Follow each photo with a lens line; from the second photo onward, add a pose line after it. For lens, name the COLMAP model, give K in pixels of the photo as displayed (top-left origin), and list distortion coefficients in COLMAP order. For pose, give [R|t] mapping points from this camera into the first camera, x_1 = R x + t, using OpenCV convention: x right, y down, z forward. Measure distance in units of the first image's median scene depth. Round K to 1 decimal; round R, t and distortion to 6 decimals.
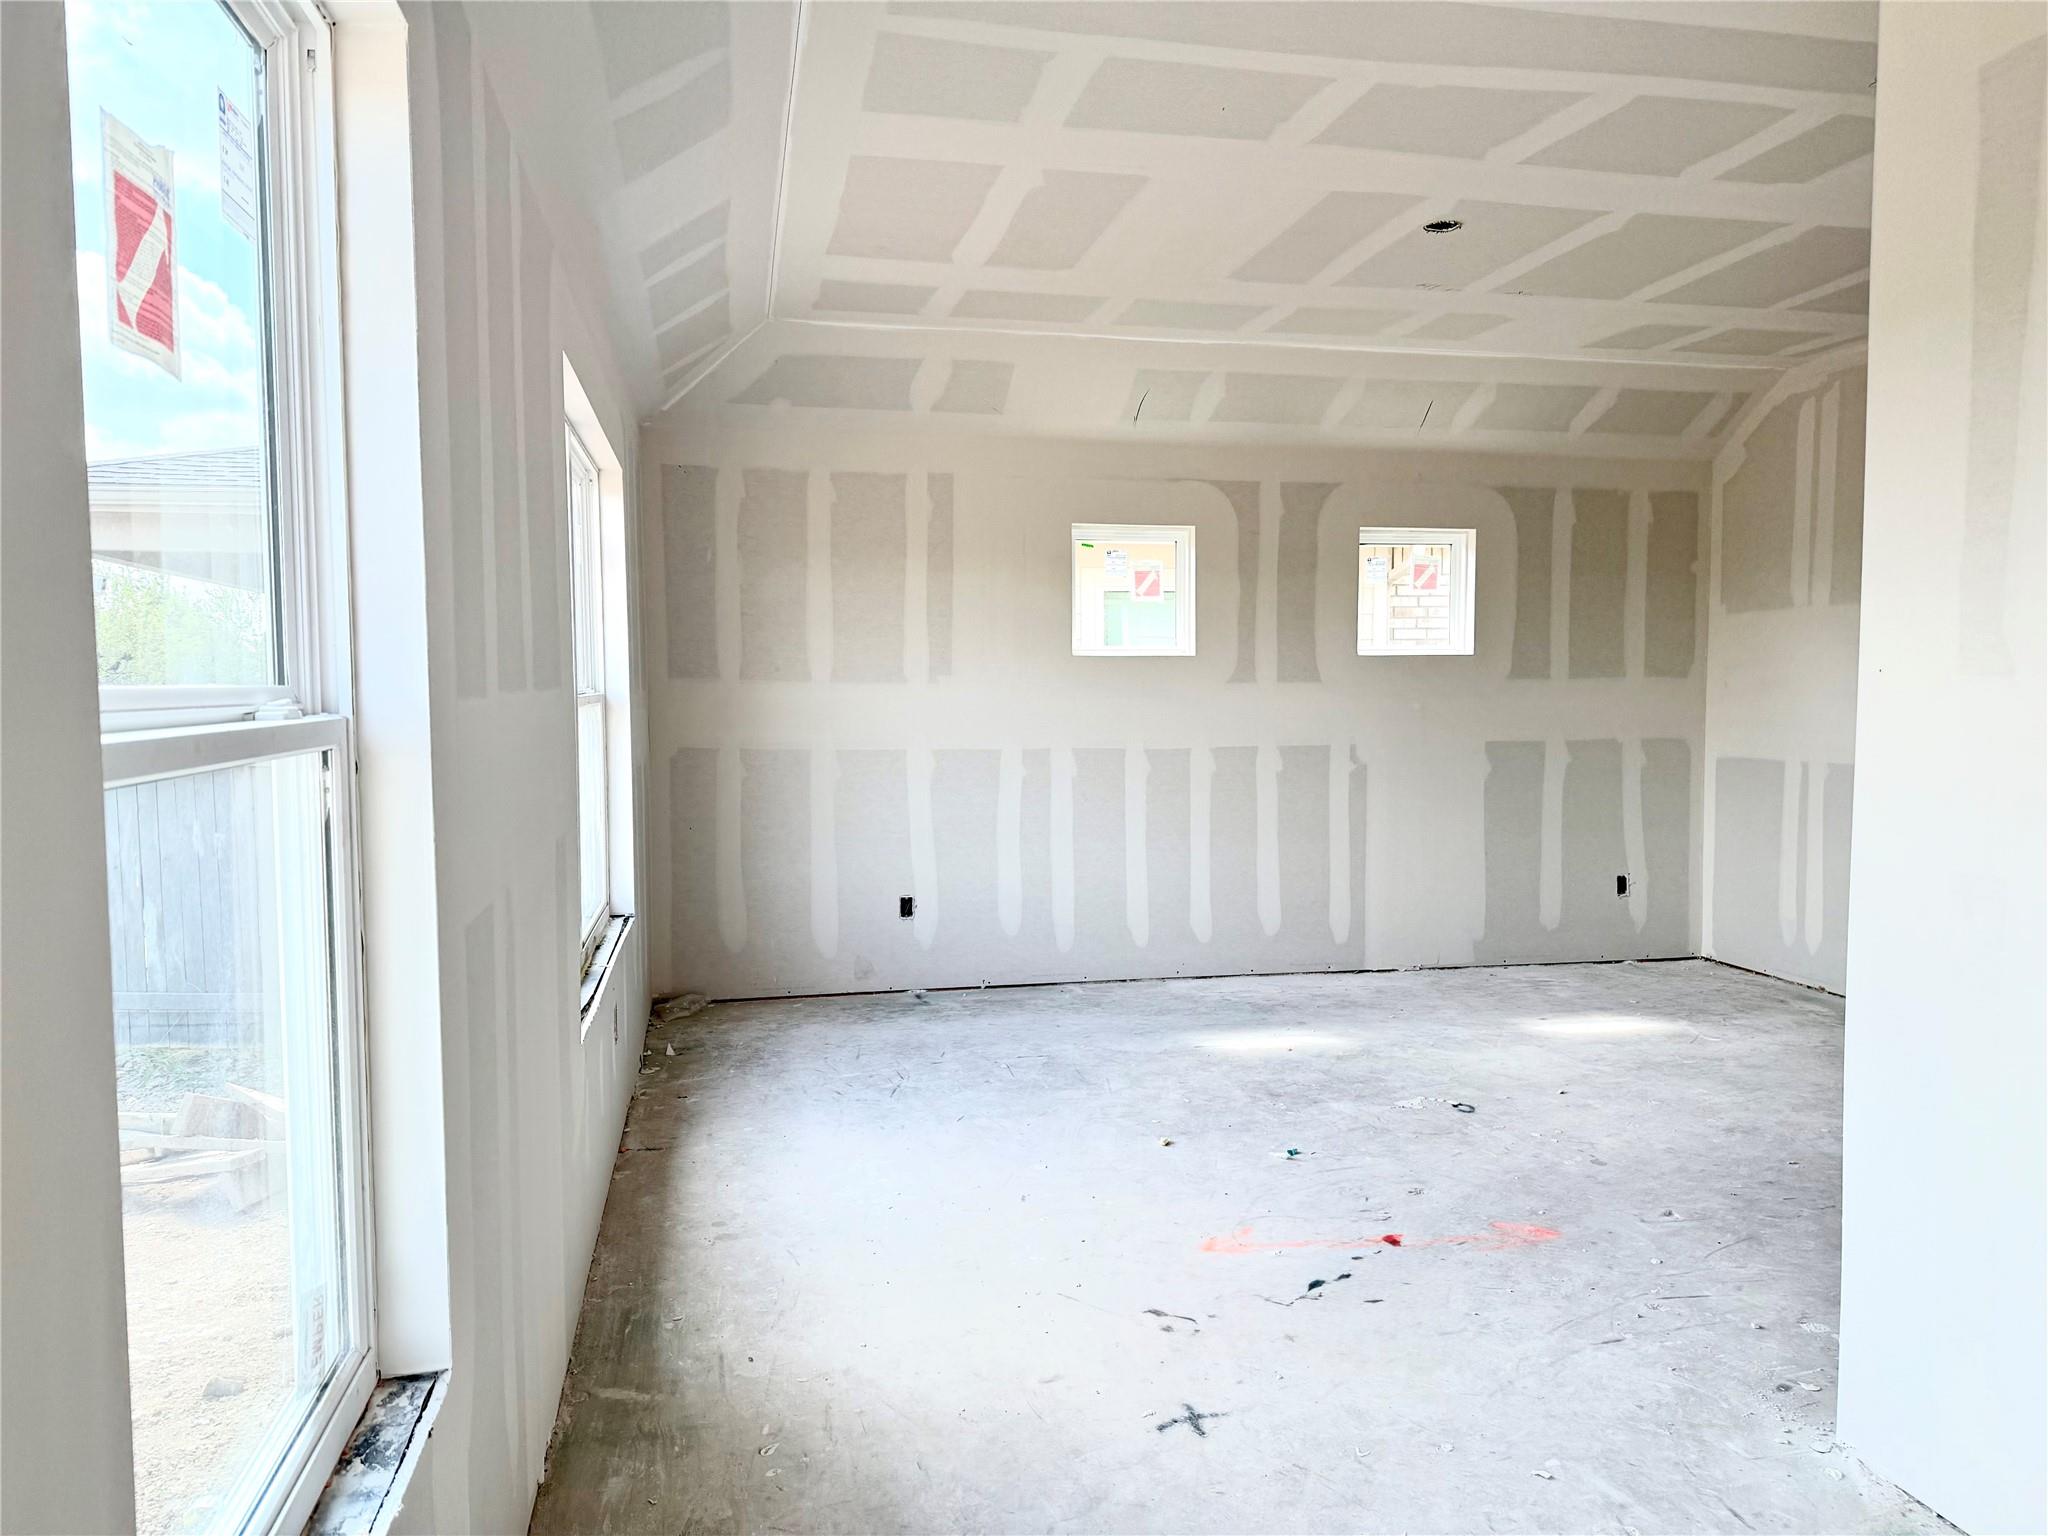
lens RADIAL K [[1416.6, 0, 1024.0], [0, 1416.6, 768.0], [0, 0, 1]] dist [-0.011830, -0.004467]
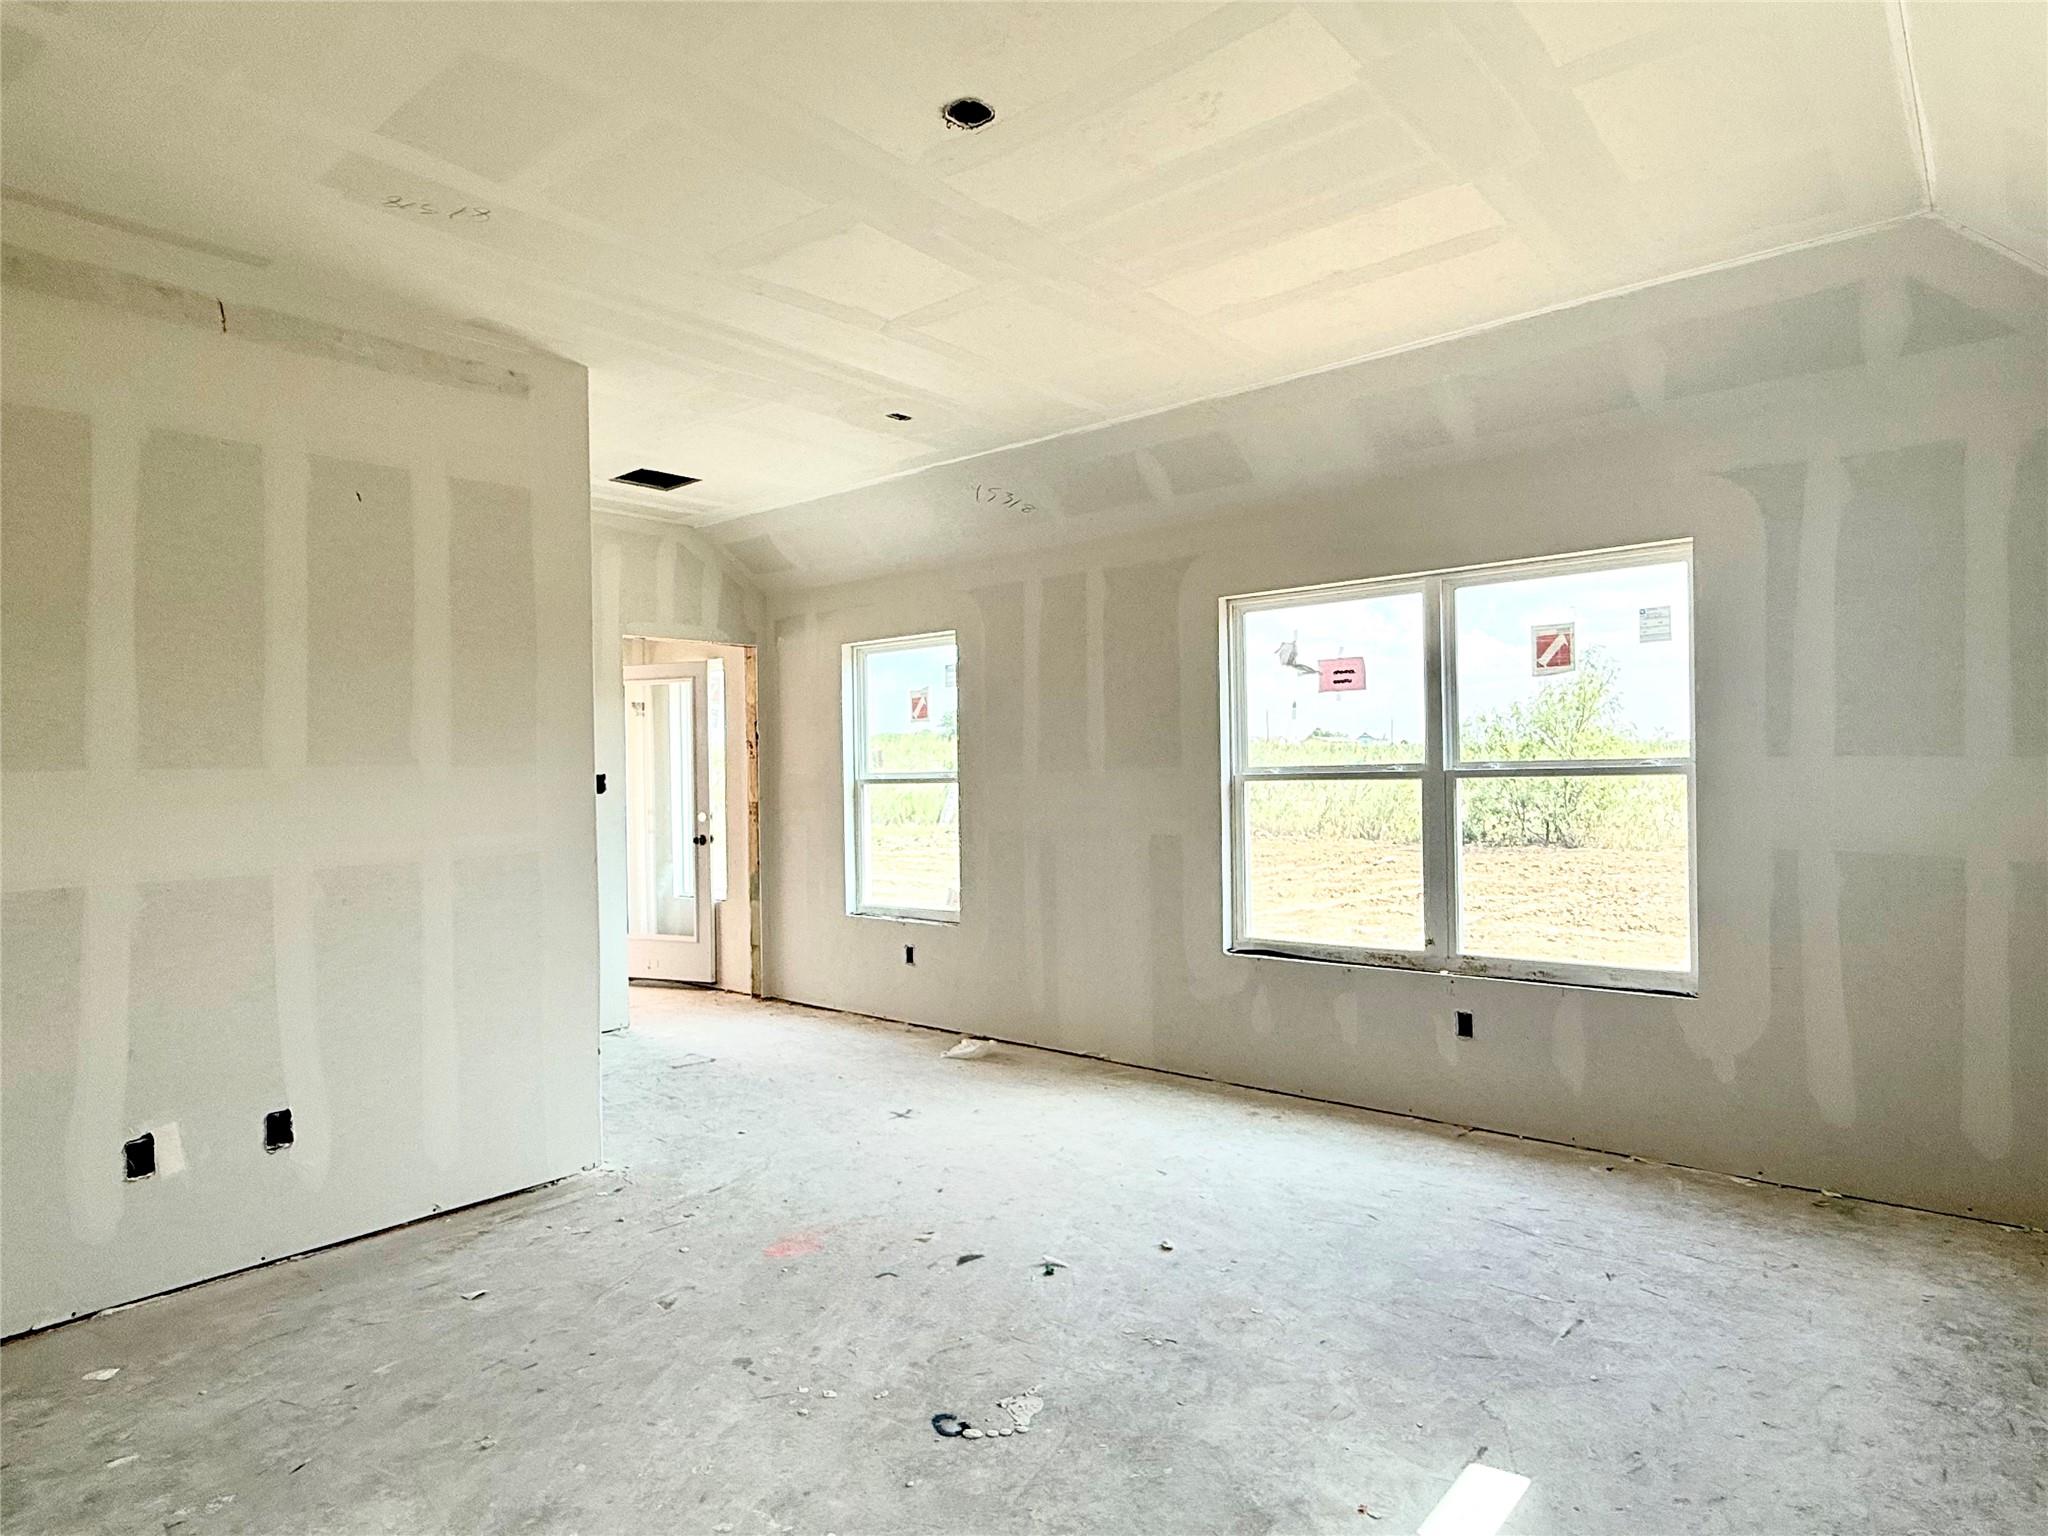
lens RADIAL K [[1184.5, 0, 1024.0], [0, 1184.5, 768.0], [0, 0, 1]] dist [-0.000954, -0.000373]
pose [[-0.783990, 0.022523, -0.620365, 0.667983], [-0.014958, 0.998366, 0.055150, -0.101349], [0.620593, 0.052517, -0.782372, 1.552188]]
